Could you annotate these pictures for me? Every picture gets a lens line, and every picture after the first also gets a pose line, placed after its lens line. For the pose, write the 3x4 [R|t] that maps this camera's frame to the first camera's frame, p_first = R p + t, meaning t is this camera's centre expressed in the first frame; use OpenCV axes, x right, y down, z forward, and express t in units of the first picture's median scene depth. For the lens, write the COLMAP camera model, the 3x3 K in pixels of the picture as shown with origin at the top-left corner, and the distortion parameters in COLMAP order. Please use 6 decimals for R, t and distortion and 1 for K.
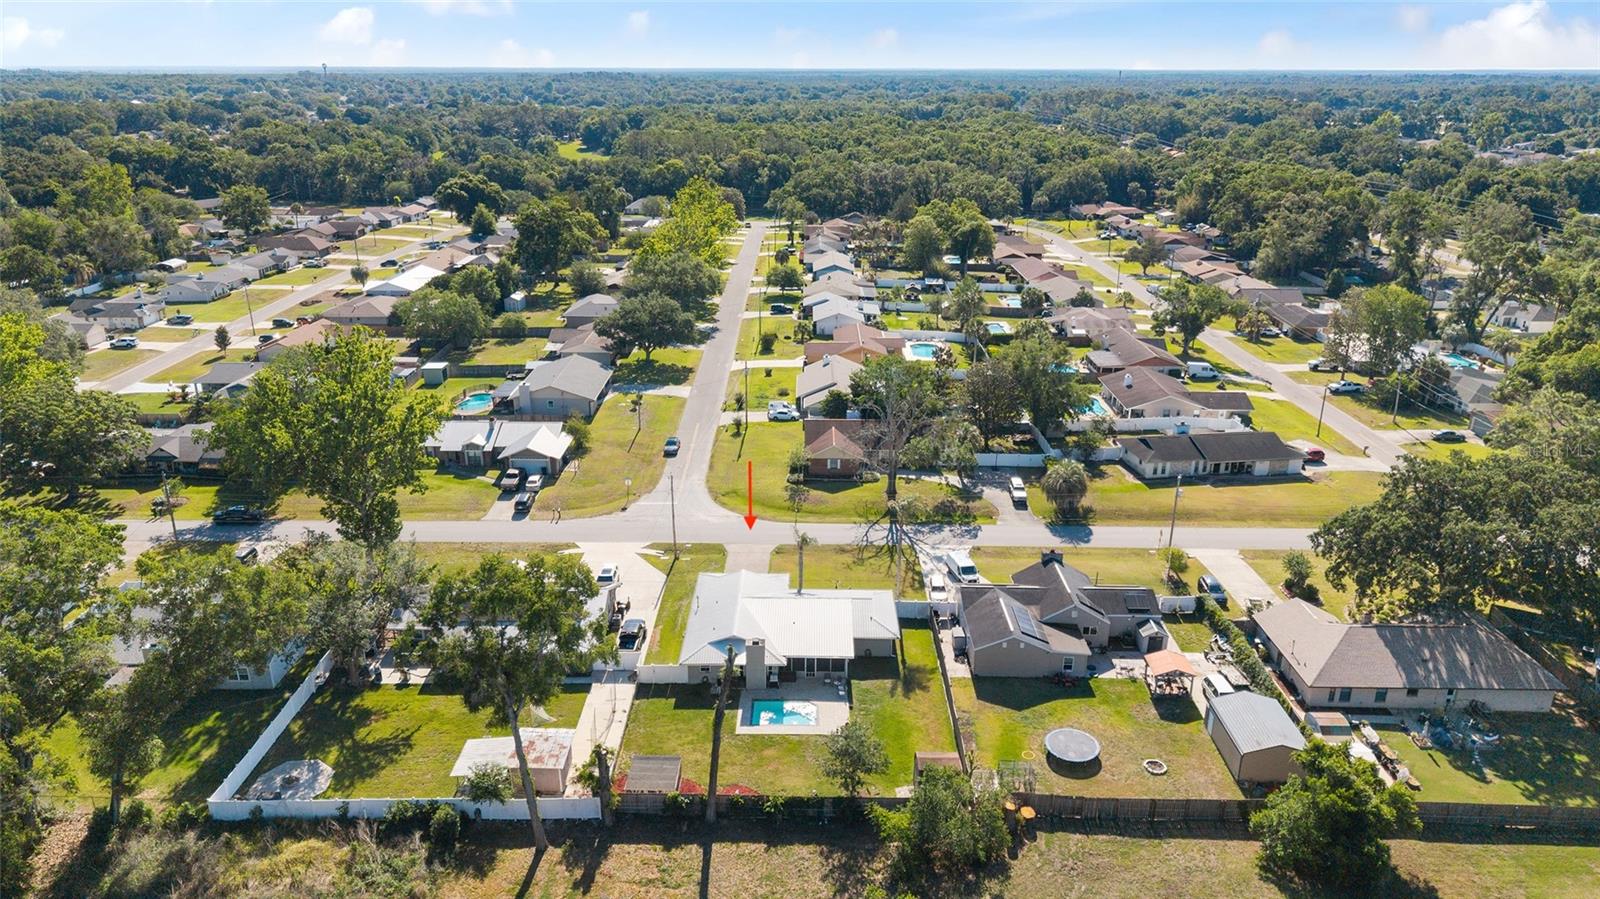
lens RADIAL K [[1089.4, 0, 800.0], [0, 1089.4, 449.5], [0, 0, 1]] dist [0.001724, -0.000989]
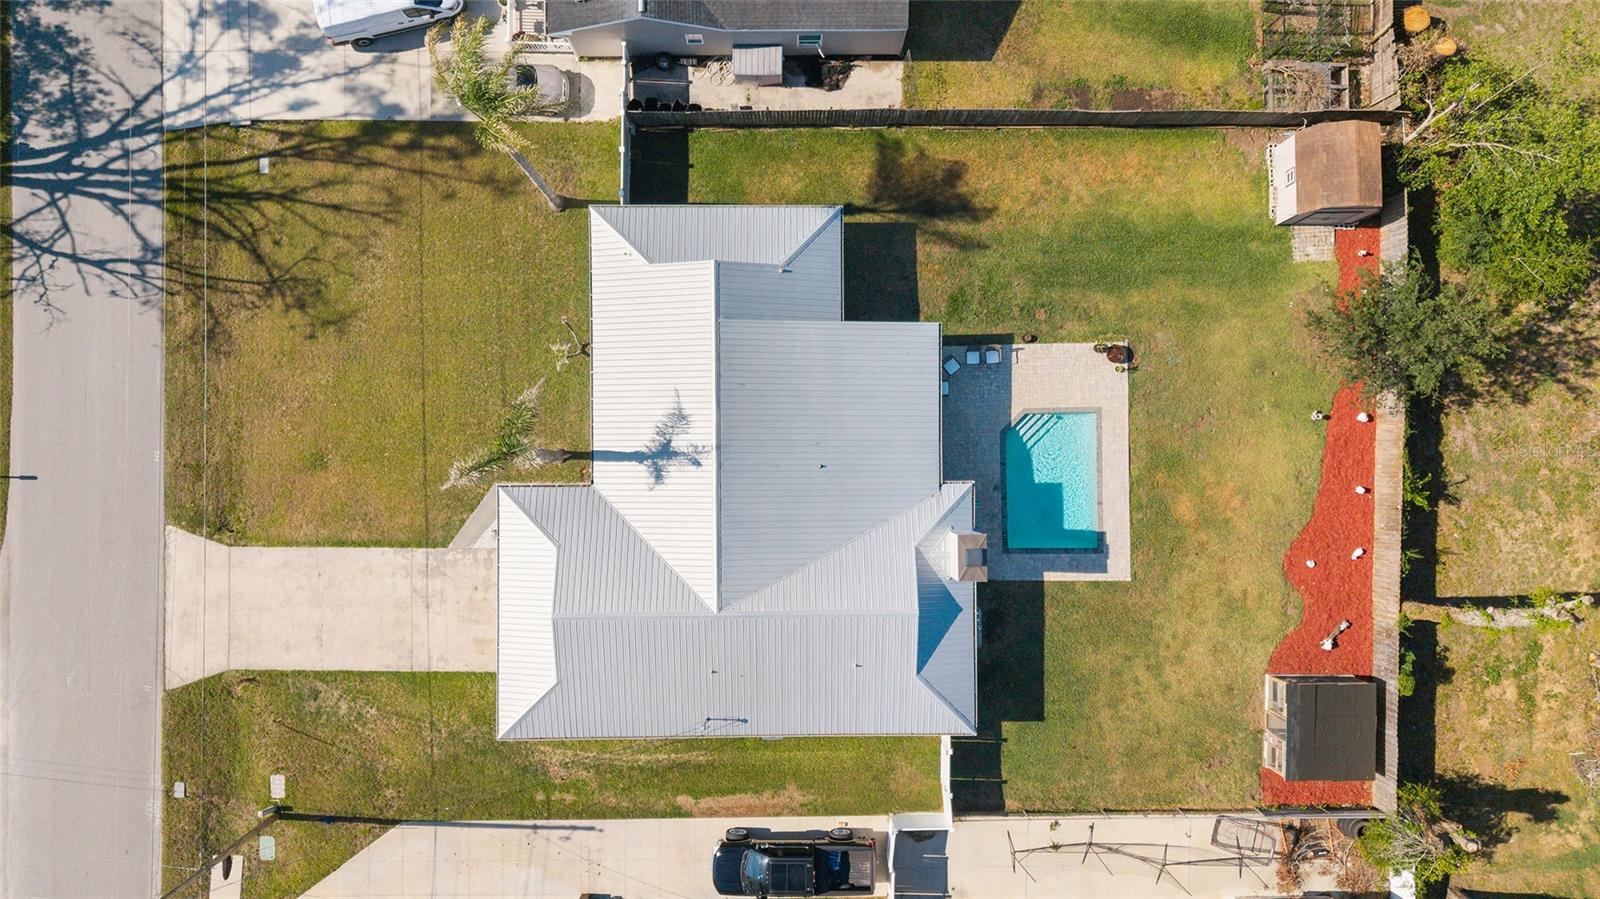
lens RADIAL K [[1089.4, 0, 800.0], [0, 1089.4, 449.5], [0, 0, 1]] dist [0.001724, -0.000989]
pose [[-0.017131, -0.999732, 0.015598, -0.006000], [0.312411, 0.009467, 0.949900, -0.226400], [-0.949793, 0.021146, 0.312165, 0.922517]]
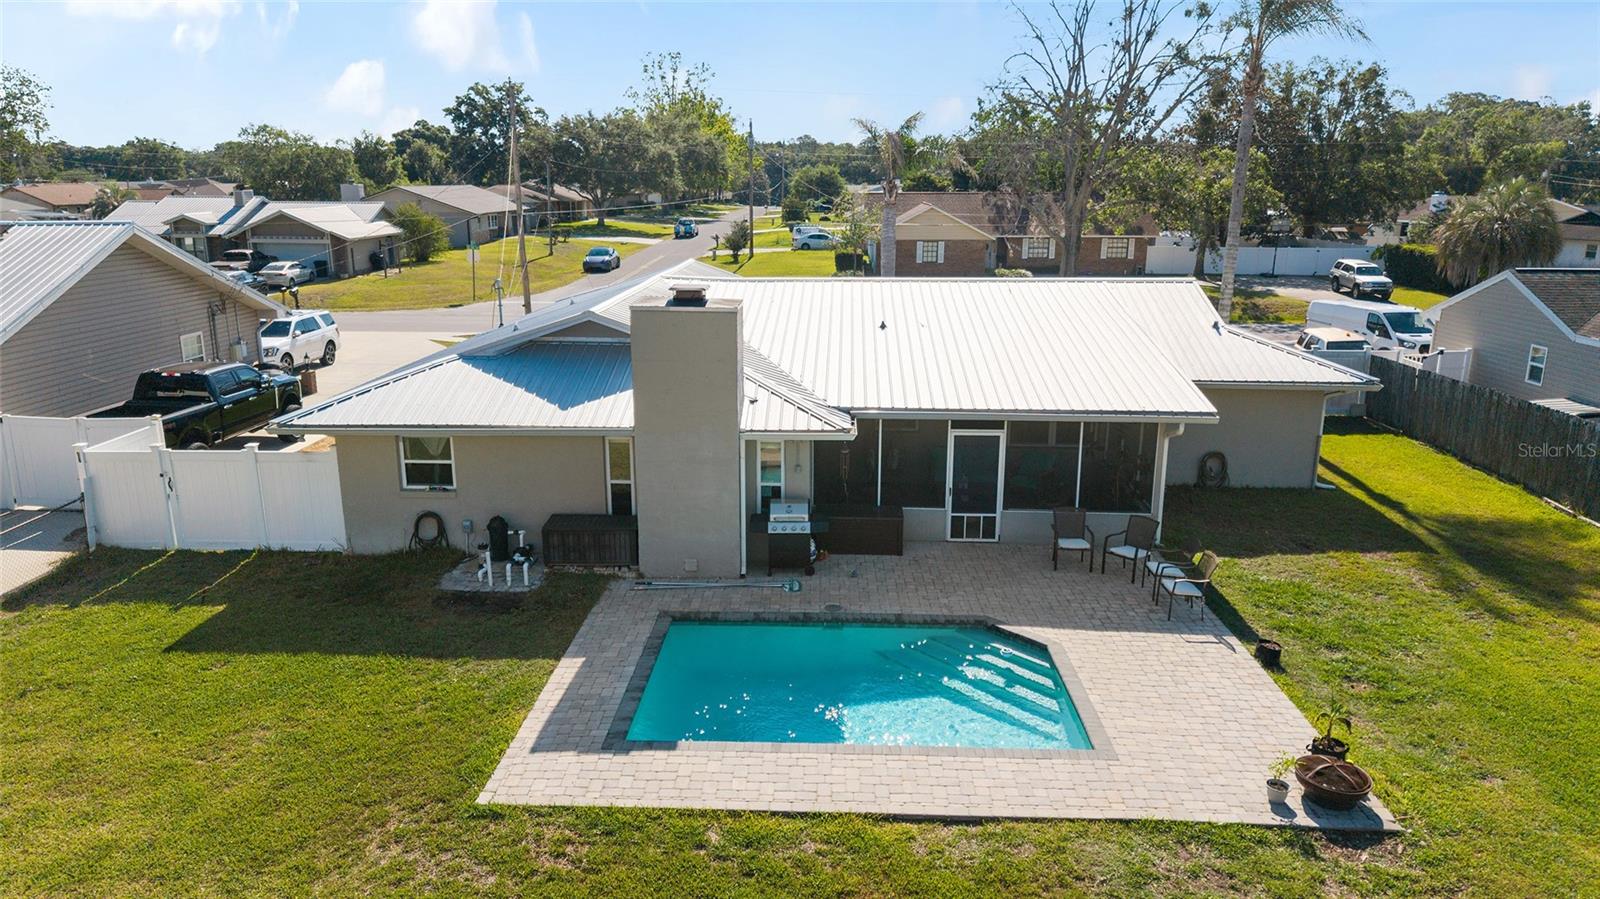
lens RADIAL K [[1089.4, 0, 800.0], [0, 1089.4, 449.5], [0, 0, 1]] dist [0.001724, -0.000989]
pose [[0.999565, 0.006068, -0.028859, -0.016692], [-0.008866, 0.995164, -0.097829, 0.216702], [0.028126, 0.098042, 0.994785, 0.814529]]
